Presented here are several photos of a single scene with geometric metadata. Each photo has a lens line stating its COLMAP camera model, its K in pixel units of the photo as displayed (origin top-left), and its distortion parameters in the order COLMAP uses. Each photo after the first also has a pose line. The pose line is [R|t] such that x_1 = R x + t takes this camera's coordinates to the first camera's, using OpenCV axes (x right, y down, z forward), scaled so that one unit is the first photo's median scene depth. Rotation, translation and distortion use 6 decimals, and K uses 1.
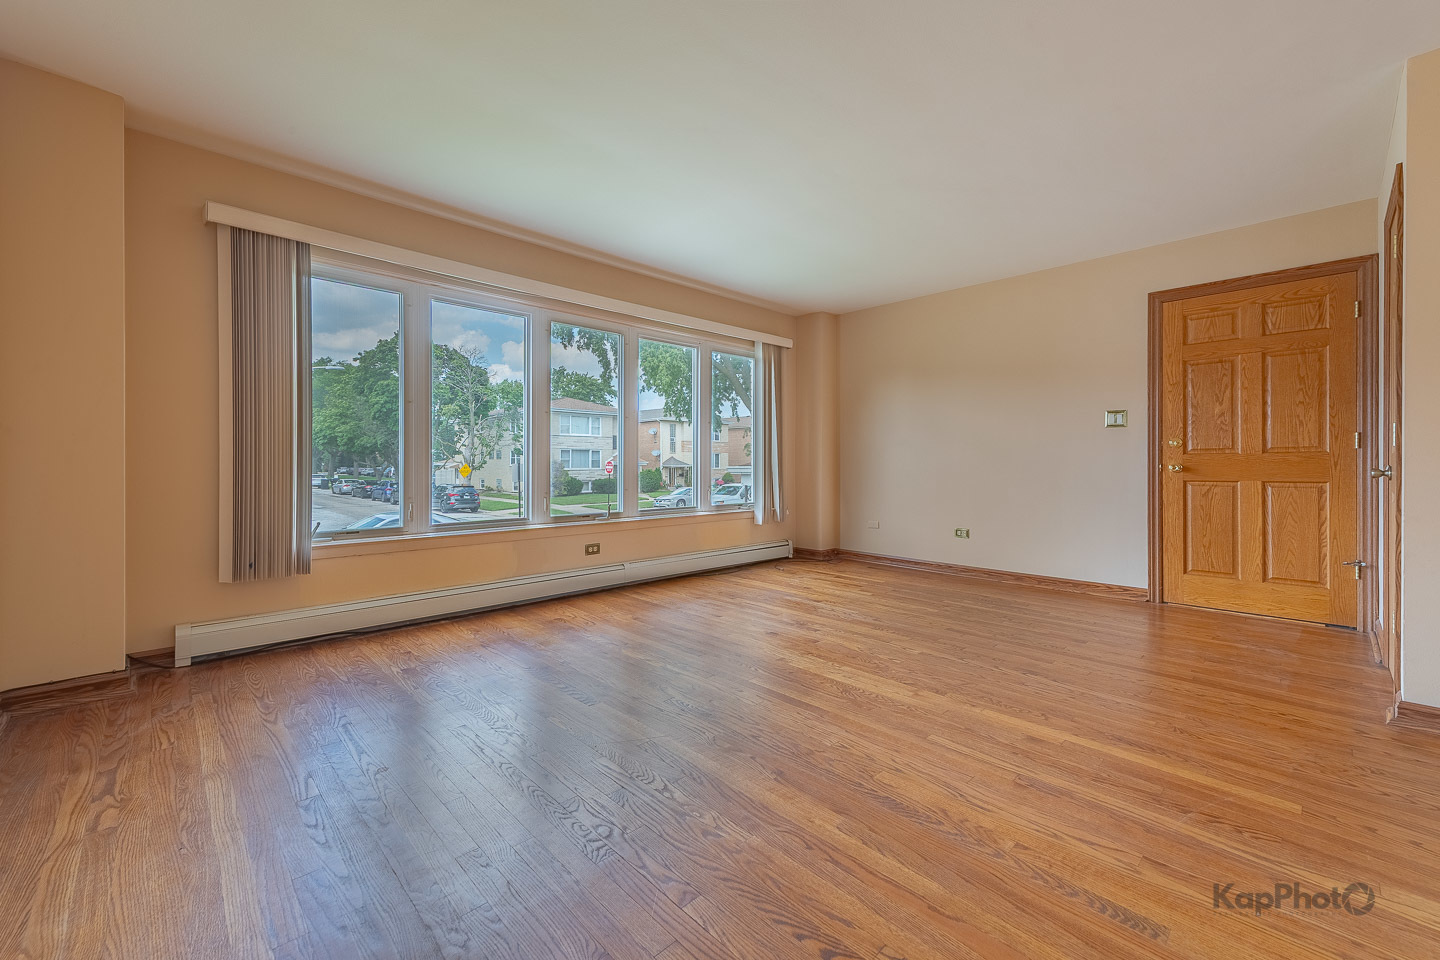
lens RADIAL K [[576.9, 0, 698.8], [0, 576.9, 468.4], [0, 0, 1]] dist [0.007427, -0.003268]
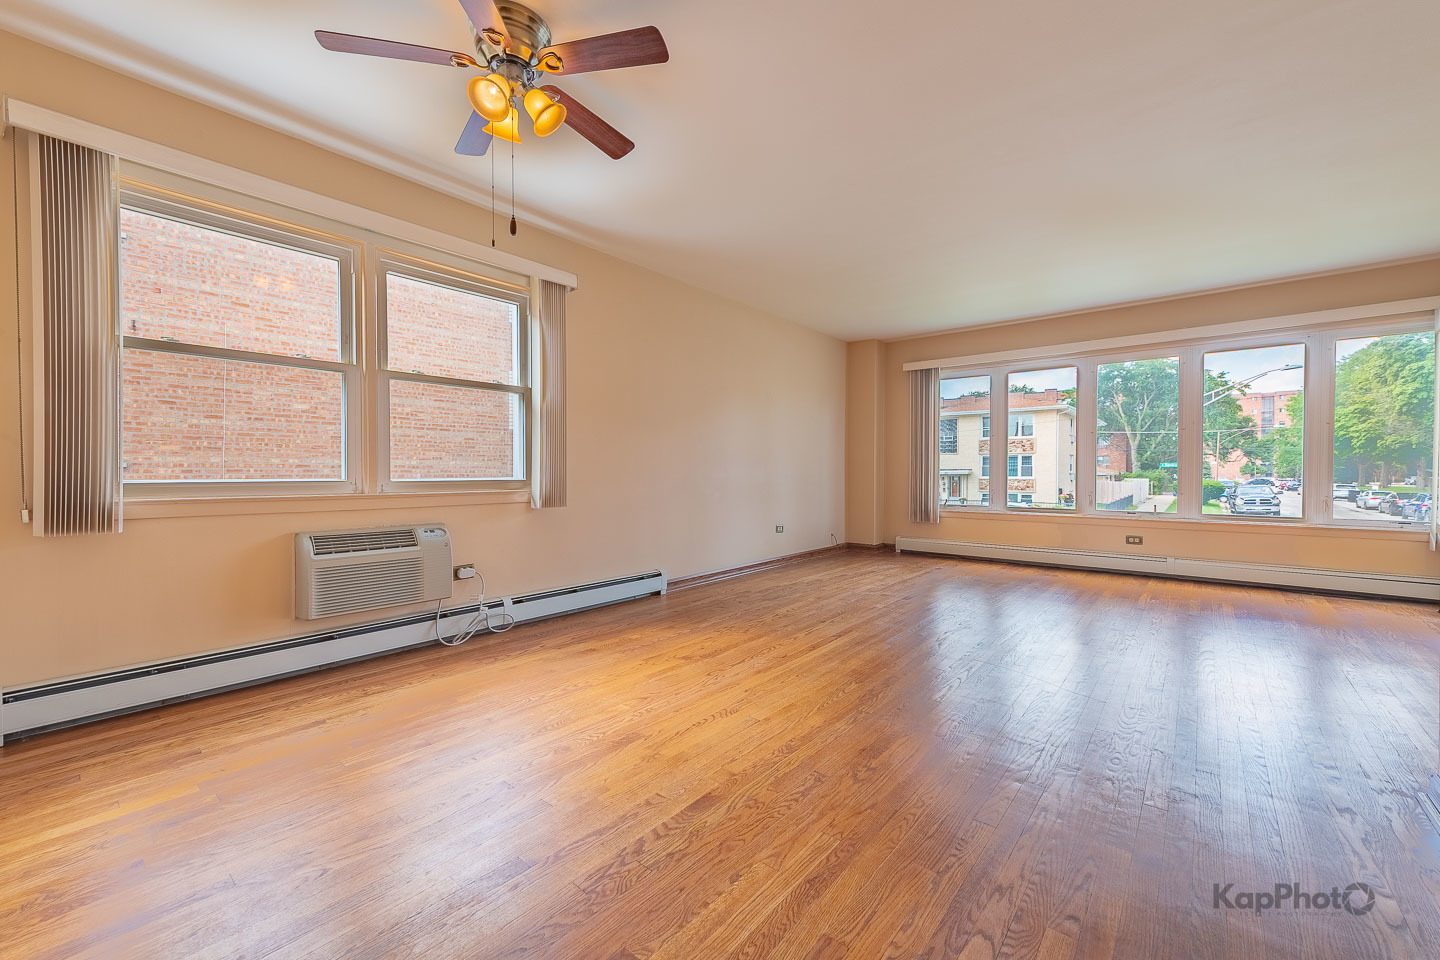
lens RADIAL K [[576.9, 0, 725.7], [0, 576.9, 476.9], [0, 0, 1]] dist [0.007427, -0.003268]
pose [[0.121860, 0.008376, -0.992512, 0.109541], [-0.006664, 0.999949, 0.007621, 0.000074], [0.992525, 0.005685, 0.121909, -0.002853]]
